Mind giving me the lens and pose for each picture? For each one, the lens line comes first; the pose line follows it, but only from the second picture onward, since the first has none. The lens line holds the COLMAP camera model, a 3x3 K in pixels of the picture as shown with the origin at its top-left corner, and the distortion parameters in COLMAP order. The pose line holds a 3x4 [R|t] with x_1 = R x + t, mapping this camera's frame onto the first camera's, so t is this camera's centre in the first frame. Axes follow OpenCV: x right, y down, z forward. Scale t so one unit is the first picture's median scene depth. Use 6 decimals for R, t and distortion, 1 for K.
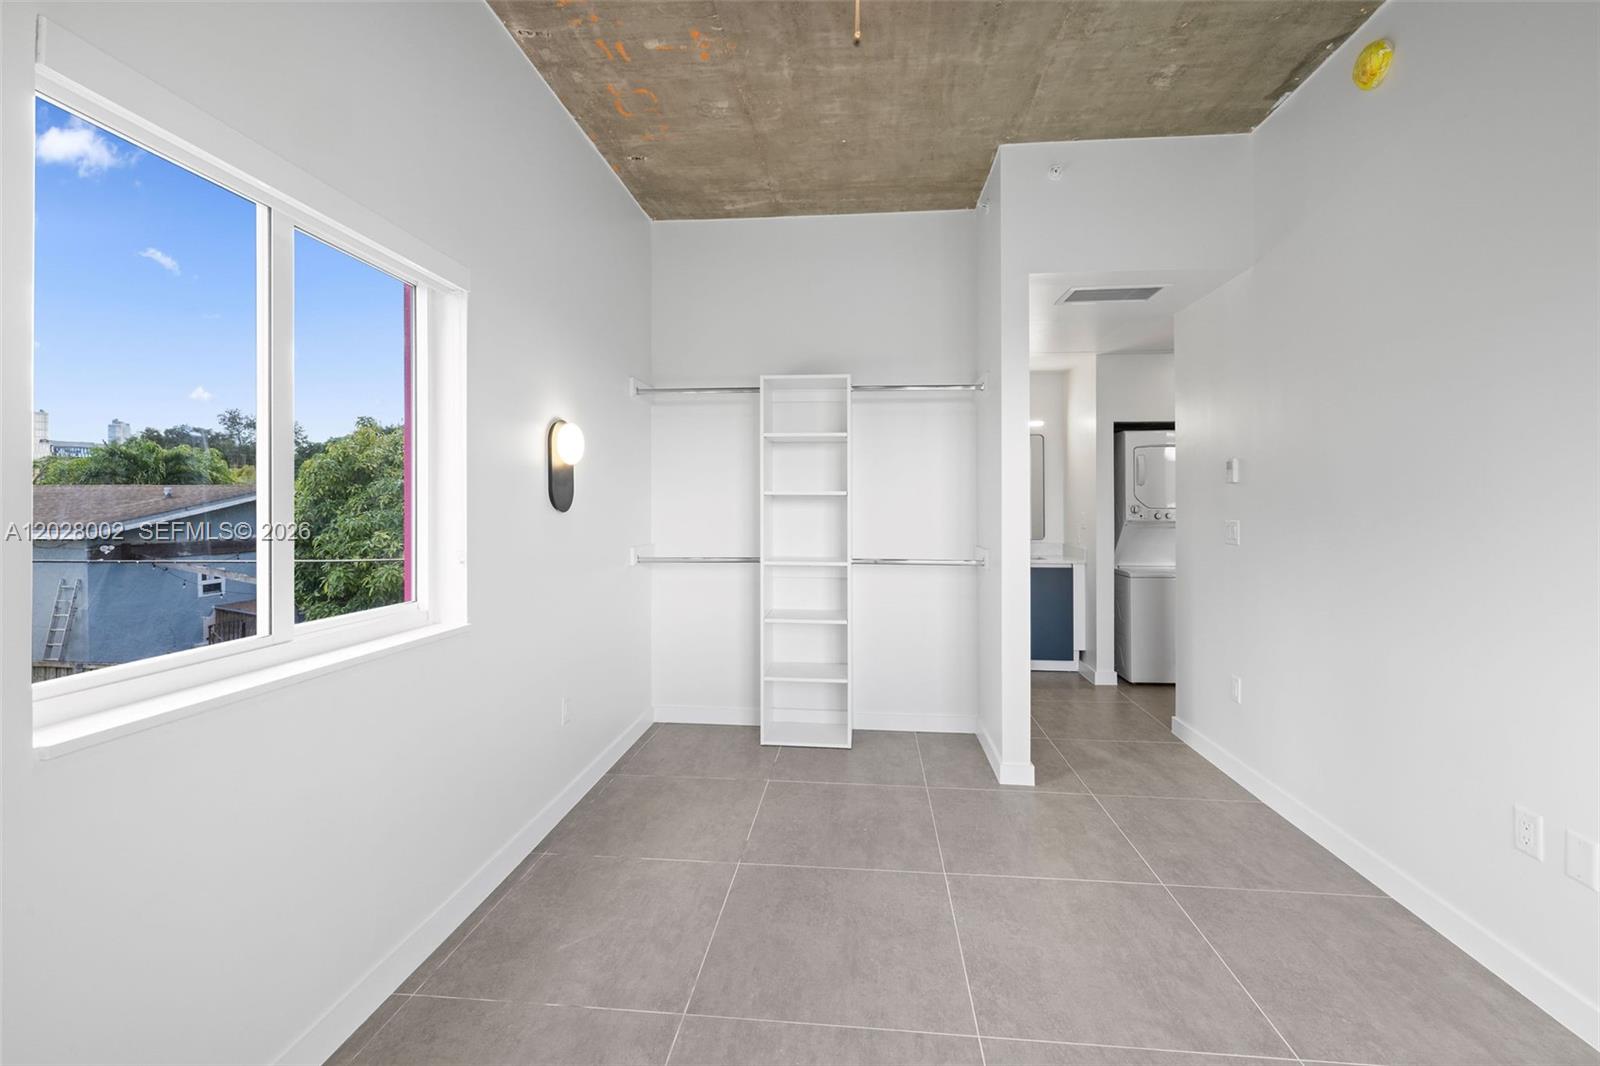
lens RADIAL K [[671.2, 0, 795.6], [0, 671.2, 506.3], [0, 0, 1]] dist [-0.002128, -0.000161]
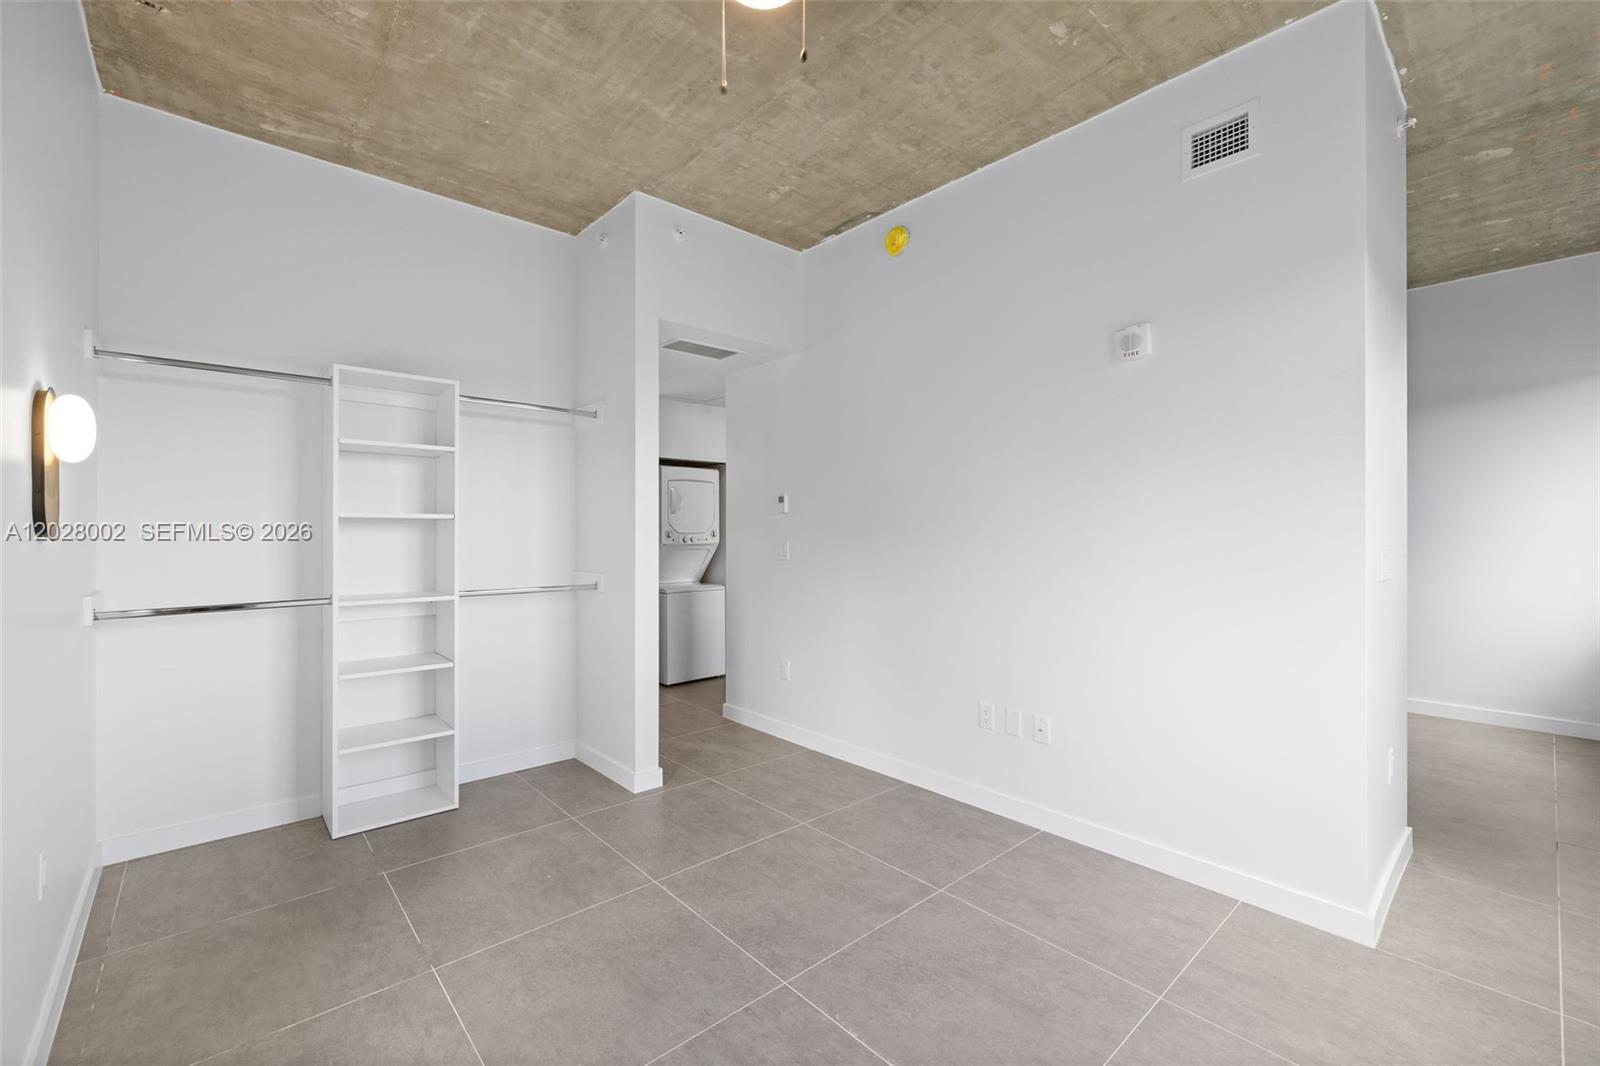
lens RADIAL K [[671.2, 0, 788.7], [0, 671.2, 528.3], [0, 0, 1]] dist [-0.002128, -0.000161]
pose [[0.681726, 0.001825, 0.731605, -0.305147], [0.004552, 0.999967, -0.006736, 0.004603], [-0.731594, 0.007922, 0.681695, 0.101986]]
